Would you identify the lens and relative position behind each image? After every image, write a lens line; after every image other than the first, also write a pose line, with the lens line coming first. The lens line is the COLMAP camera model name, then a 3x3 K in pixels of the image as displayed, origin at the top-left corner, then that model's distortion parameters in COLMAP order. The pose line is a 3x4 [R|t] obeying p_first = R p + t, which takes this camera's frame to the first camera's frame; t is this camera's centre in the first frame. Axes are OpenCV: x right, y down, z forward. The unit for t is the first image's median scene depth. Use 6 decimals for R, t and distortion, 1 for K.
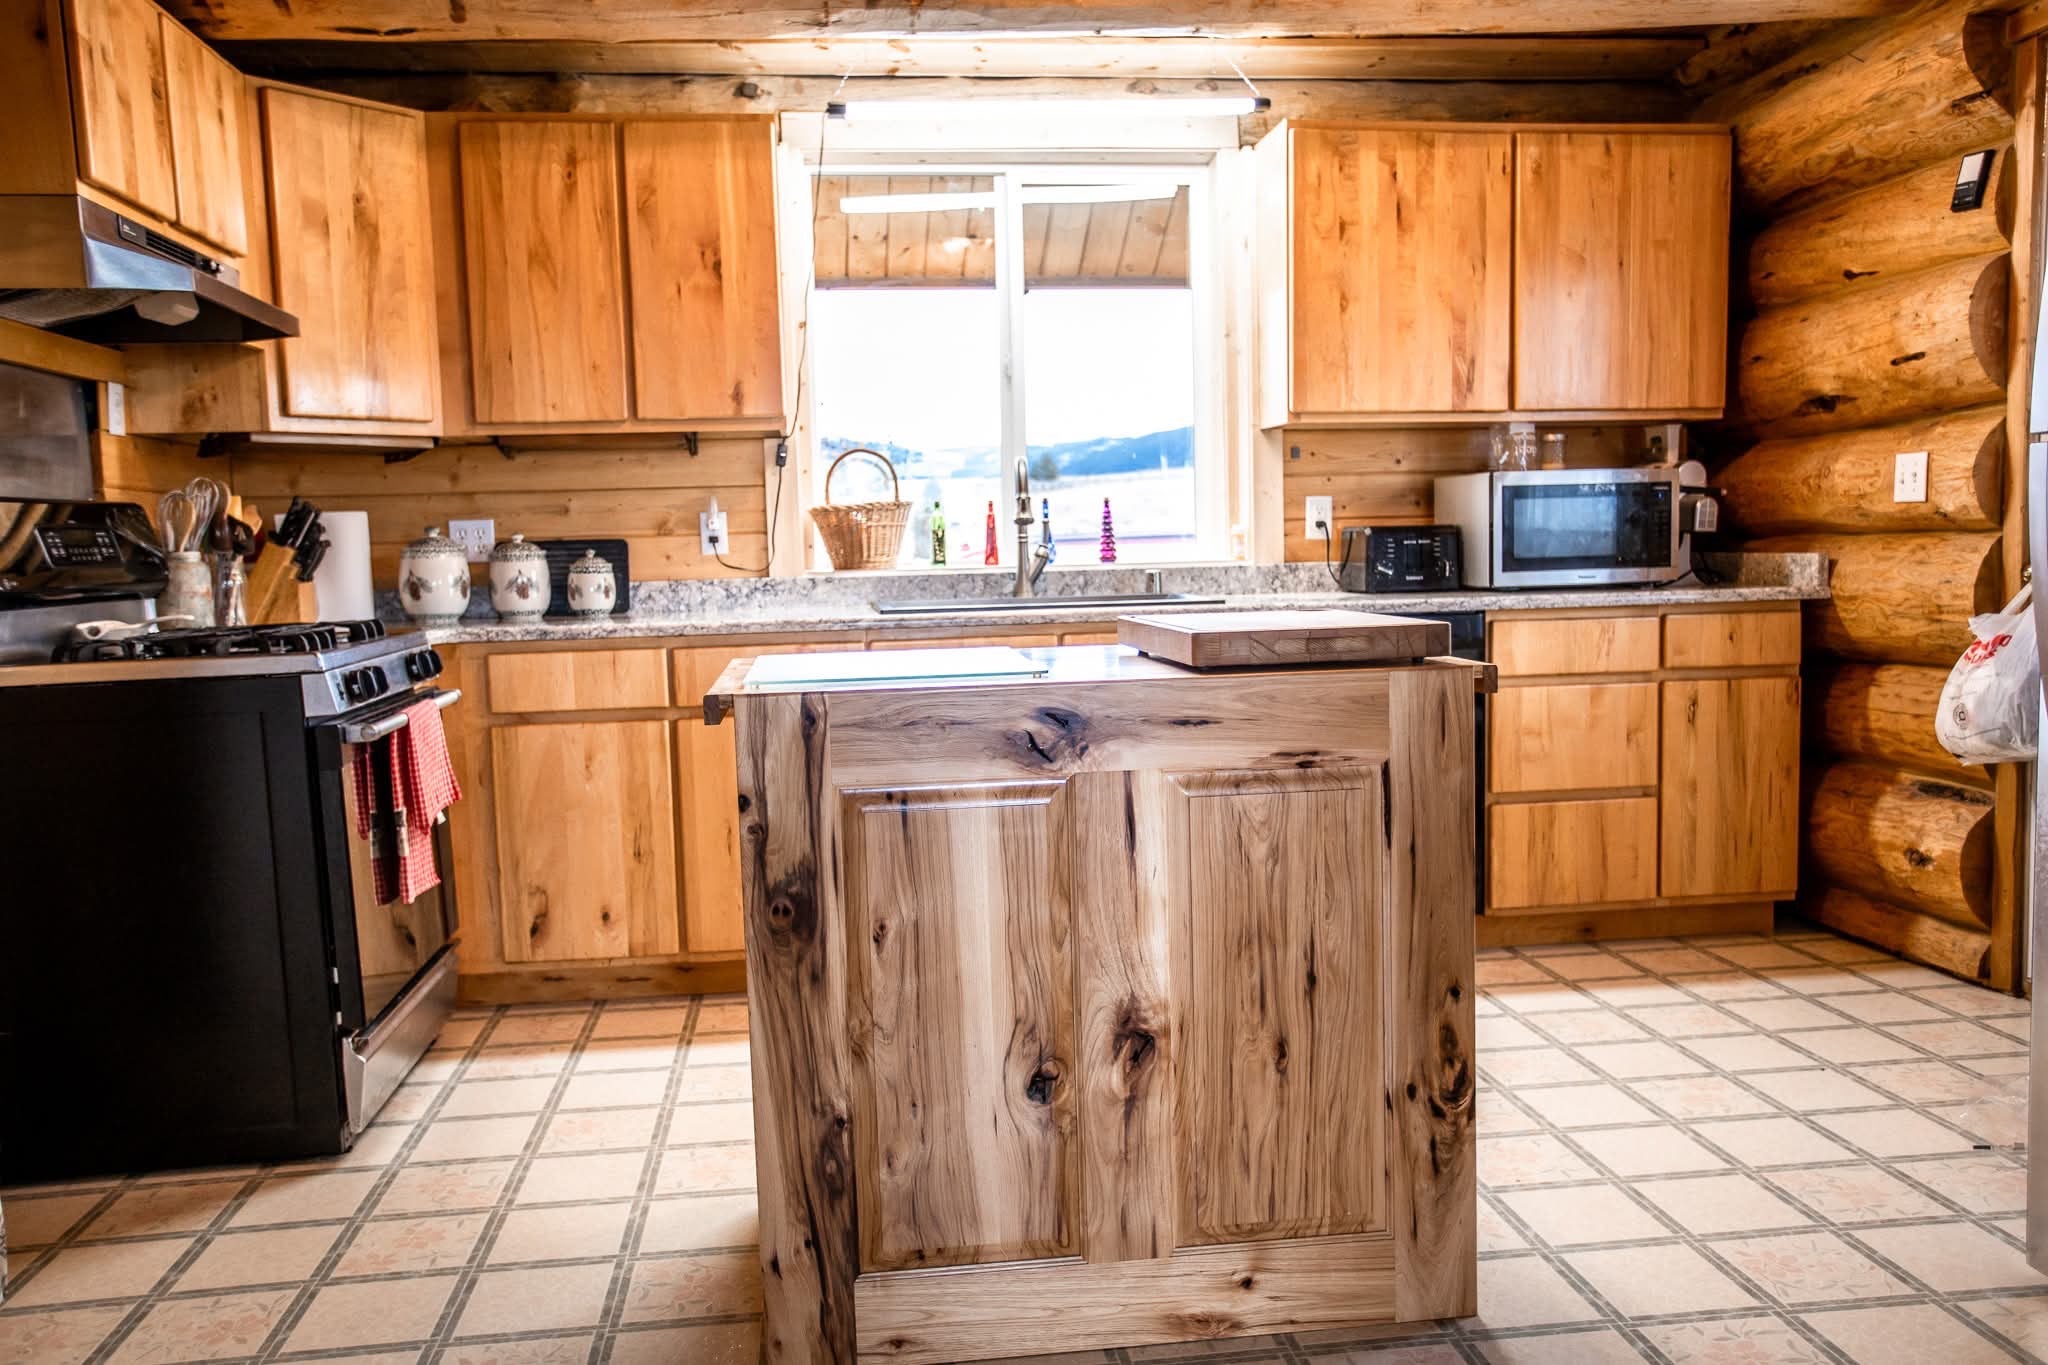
lens RADIAL K [[1547.4, 0, 1024.0], [0, 1547.4, 682.5], [0, 0, 1]] dist [0.004113, -0.000481]
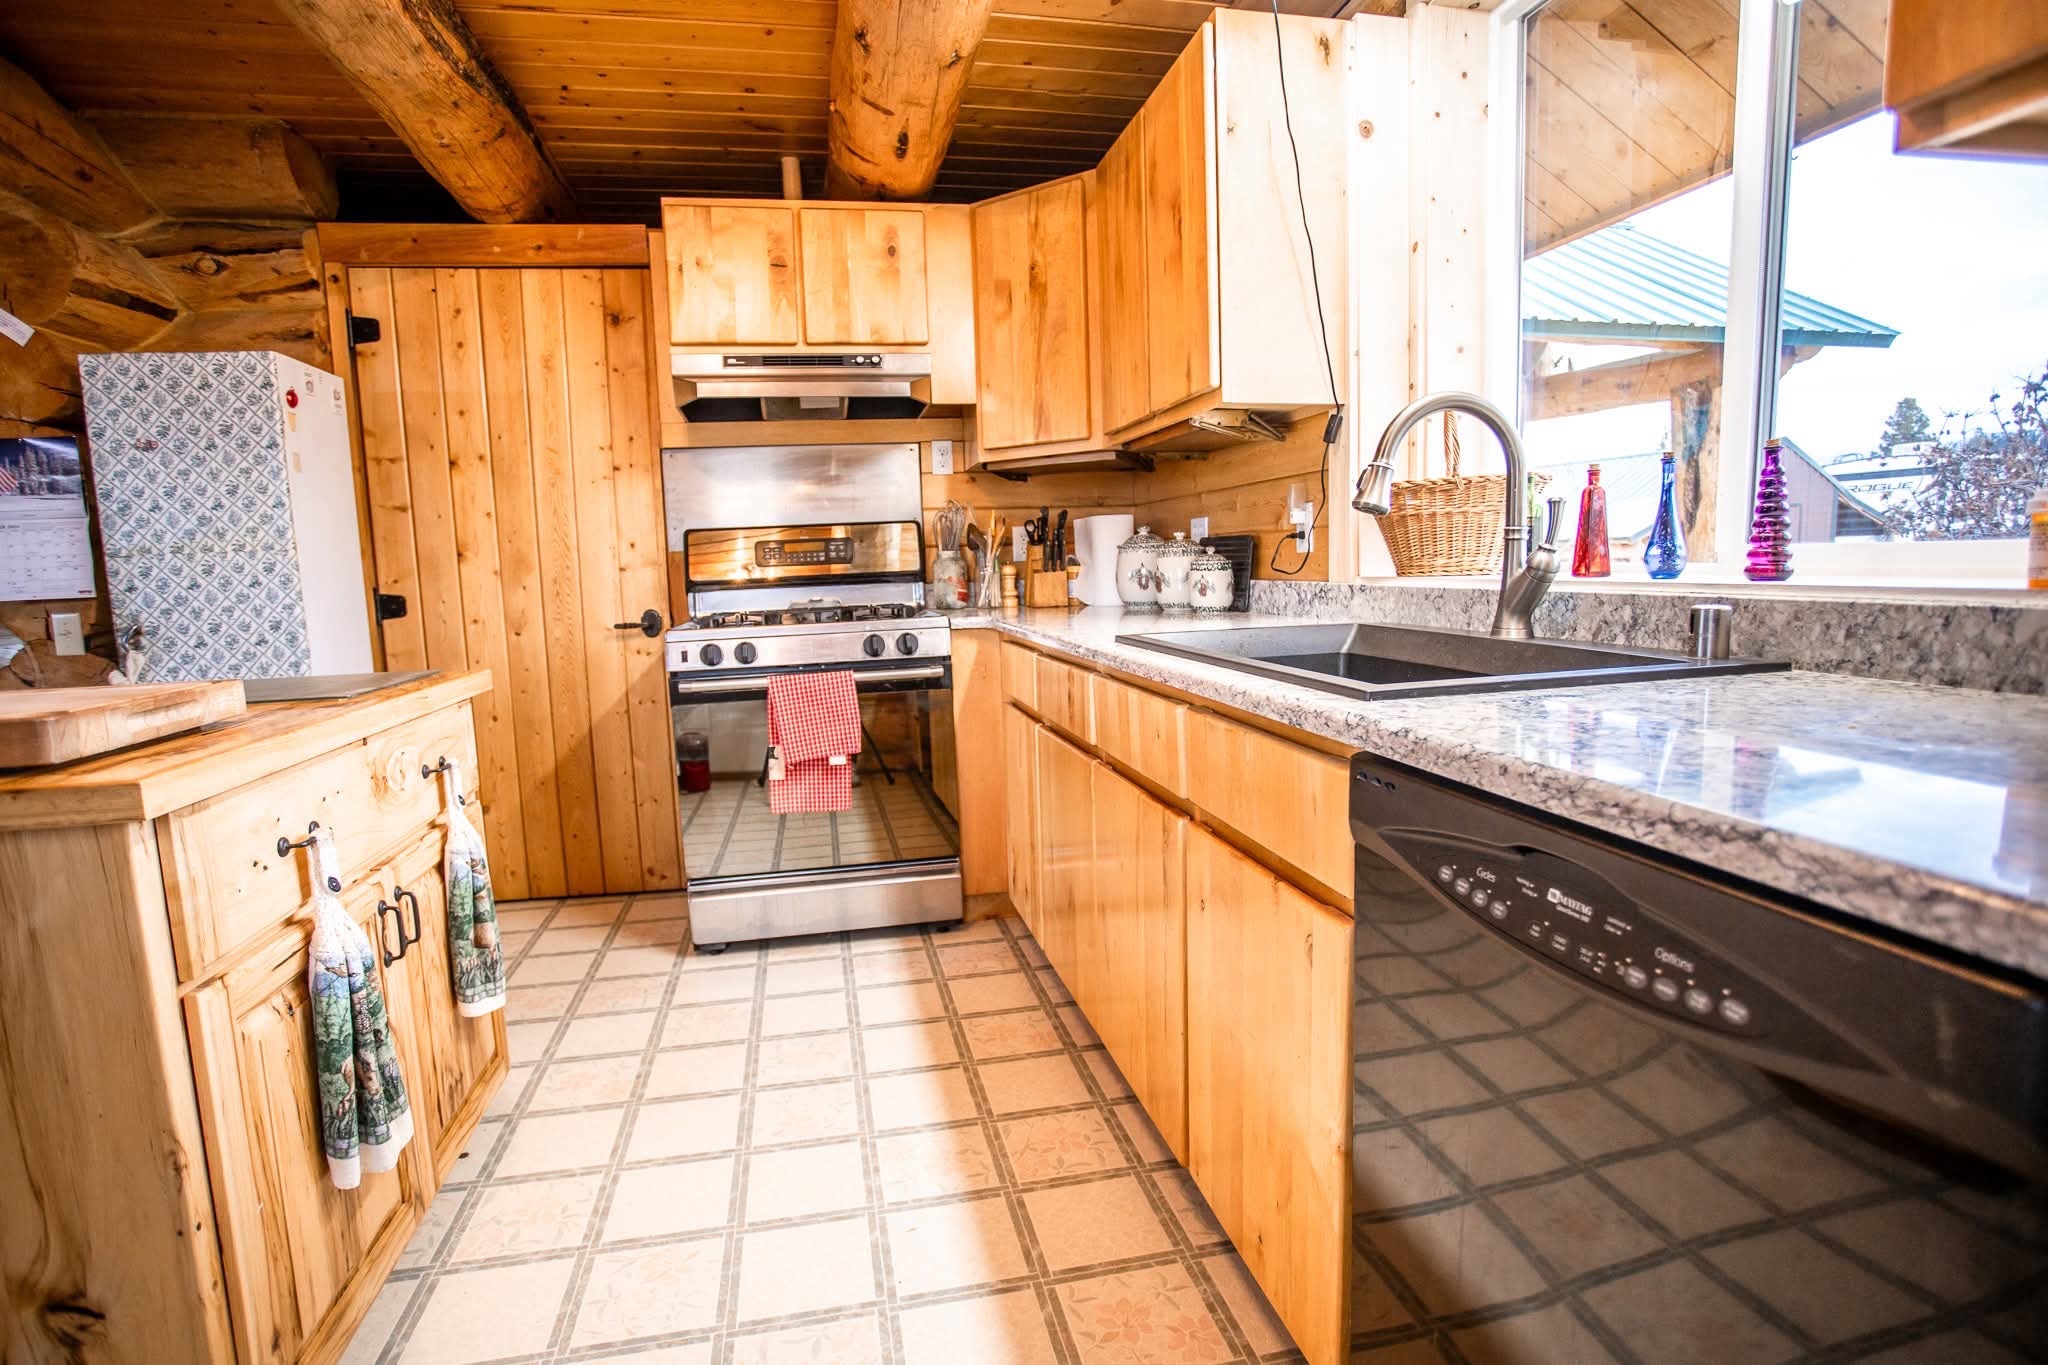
lens RADIAL K [[1019.7, 0, 1024.0], [0, 1019.7, 682.5], [0, 0, 1]] dist [-0.002238, -0.000183]
pose [[0.078824, 0.141391, -0.986811, 0.426383], [-0.063388, 0.988598, 0.136584, -0.093524], [0.994871, 0.051785, 0.086888, 0.943936]]
